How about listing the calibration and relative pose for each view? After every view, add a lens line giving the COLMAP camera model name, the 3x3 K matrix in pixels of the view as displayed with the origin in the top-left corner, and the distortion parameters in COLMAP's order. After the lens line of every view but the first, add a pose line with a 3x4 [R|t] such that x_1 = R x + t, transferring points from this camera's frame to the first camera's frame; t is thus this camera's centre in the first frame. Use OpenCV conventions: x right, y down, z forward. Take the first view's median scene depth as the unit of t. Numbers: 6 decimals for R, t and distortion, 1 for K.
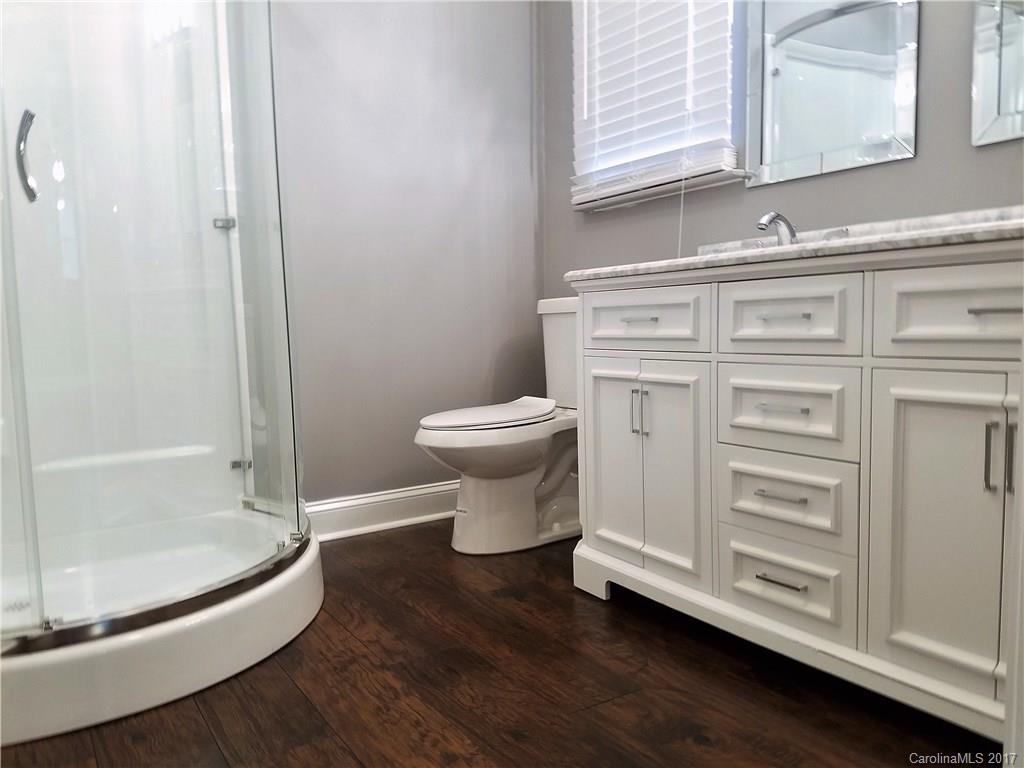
lens RADIAL K [[776.2, 0, 512.0], [0, 776.2, 384.0], [0, 0, 1]] dist [0.114438, -0.255405]
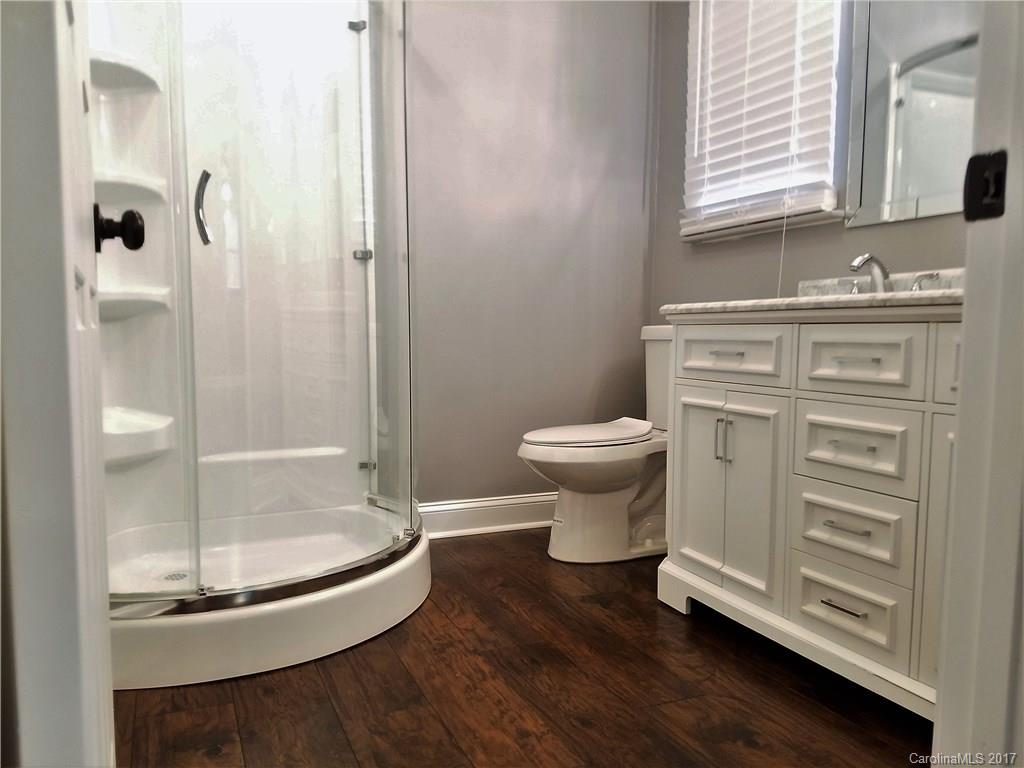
lens RADIAL K [[776.2, 0, 512.0], [0, 776.2, 384.0], [0, 0, 1]] dist [0.114438, -0.255405]
pose [[0.986186, 0.042492, -0.160100, 0.046560], [-0.044595, 0.998959, -0.009562, -0.017537], [0.159527, 0.016570, 0.987054, -0.104309]]
